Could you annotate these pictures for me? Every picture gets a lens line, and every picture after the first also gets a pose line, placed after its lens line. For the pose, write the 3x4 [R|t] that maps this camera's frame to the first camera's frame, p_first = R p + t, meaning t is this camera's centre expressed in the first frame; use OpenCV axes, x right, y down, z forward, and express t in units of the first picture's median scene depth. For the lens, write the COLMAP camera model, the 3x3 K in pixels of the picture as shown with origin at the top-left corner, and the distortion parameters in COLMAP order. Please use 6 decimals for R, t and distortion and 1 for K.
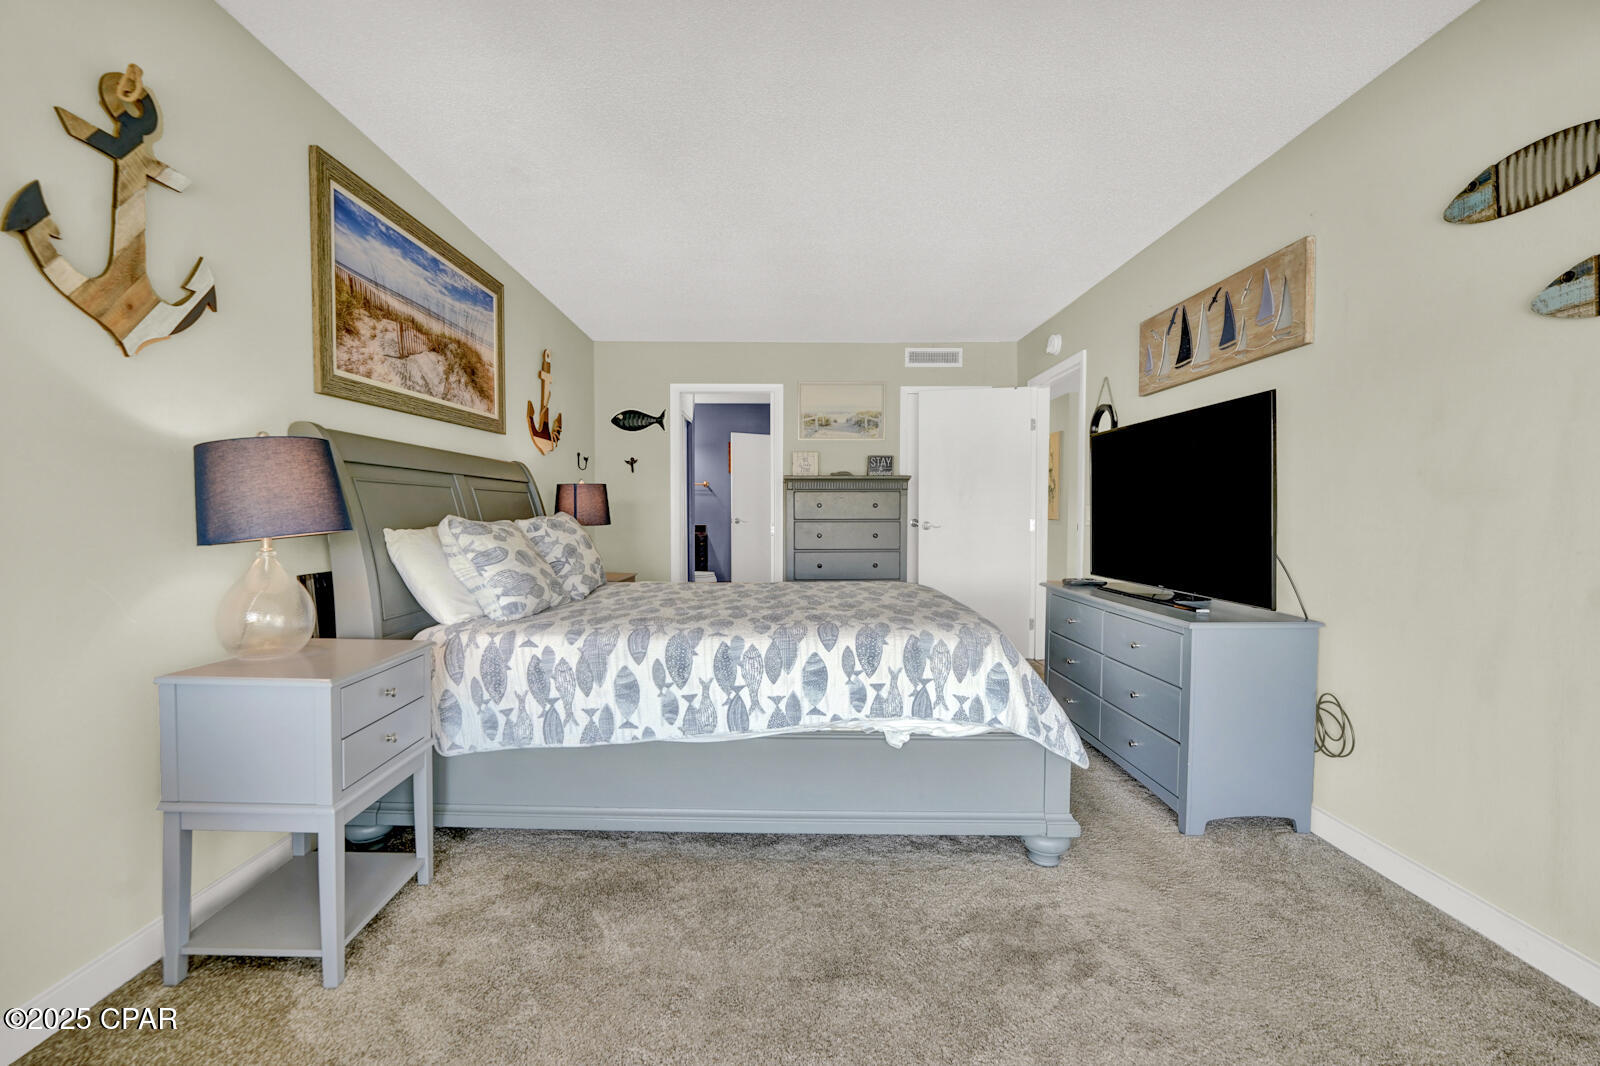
lens RADIAL K [[650.0, 0, 773.1], [0, 650.0, 520.6], [0, 0, 1]] dist [-0.030615, 0.003882]
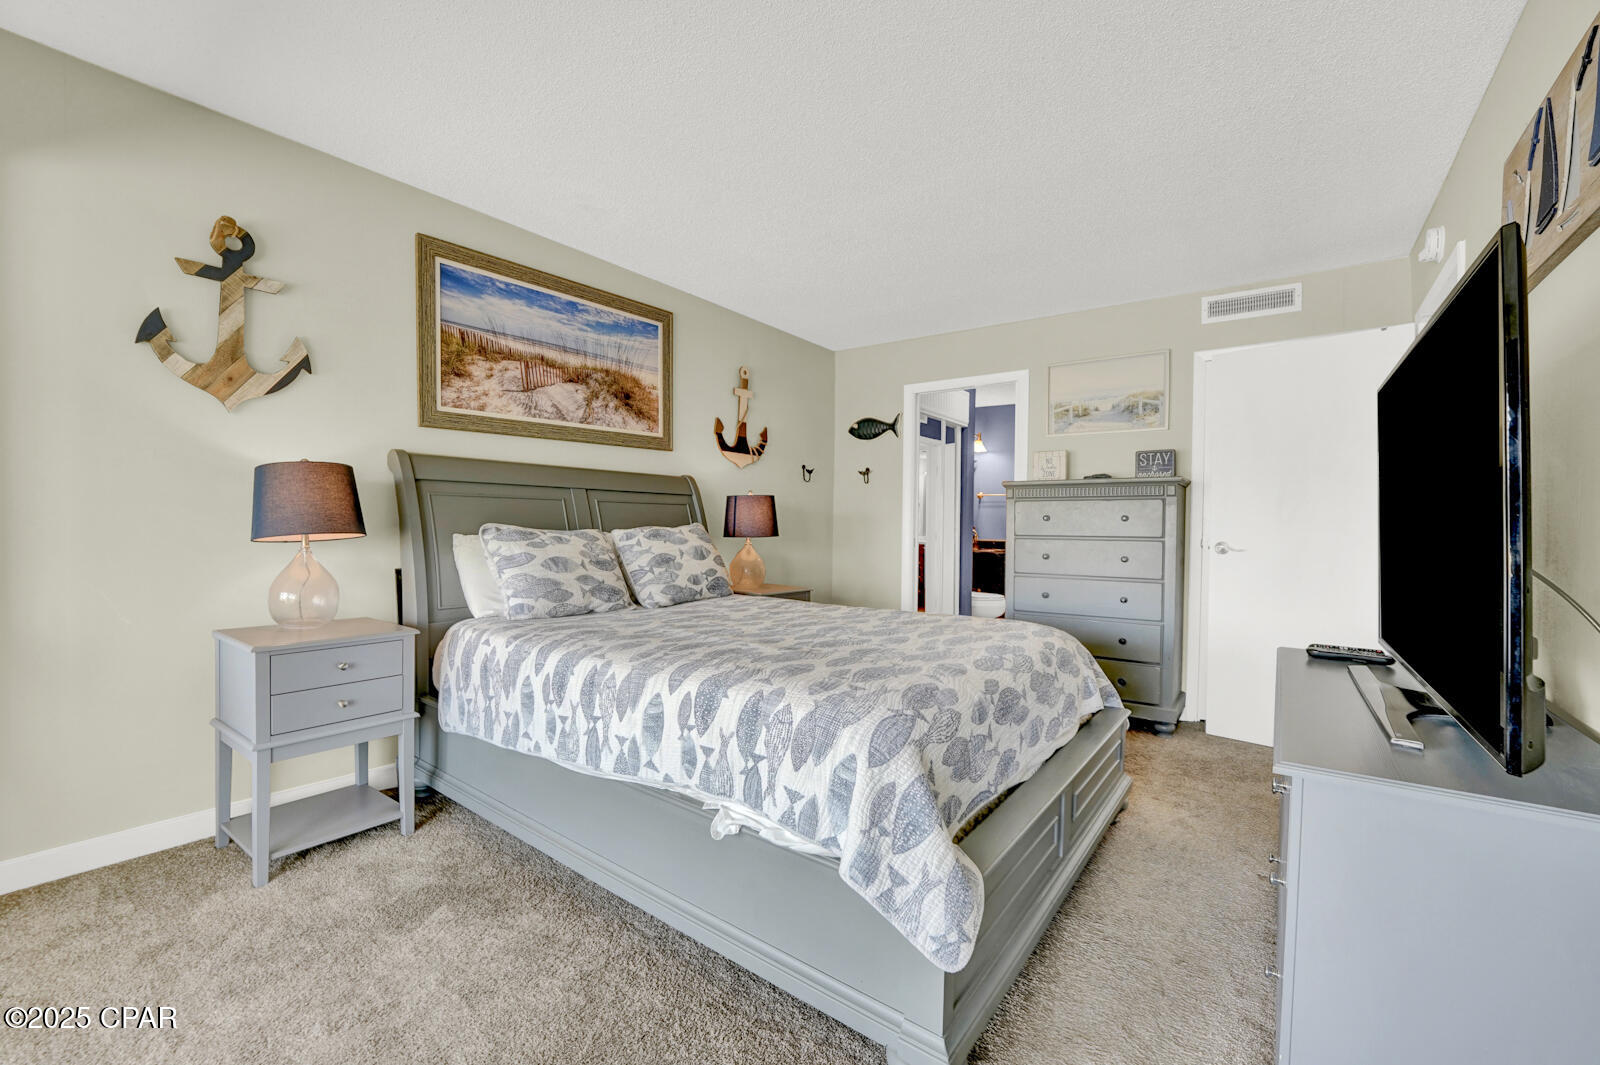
lens RADIAL K [[651.8, 0, 787.9], [0, 651.8, 526.3], [0, 0, 1]] dist [-0.032180, 0.004882]
pose [[0.804496, 0.008254, -0.593900, 0.600898], [-0.016822, 0.999819, -0.008891, -0.001962], [0.593719, 0.017144, 0.804490, 0.382628]]
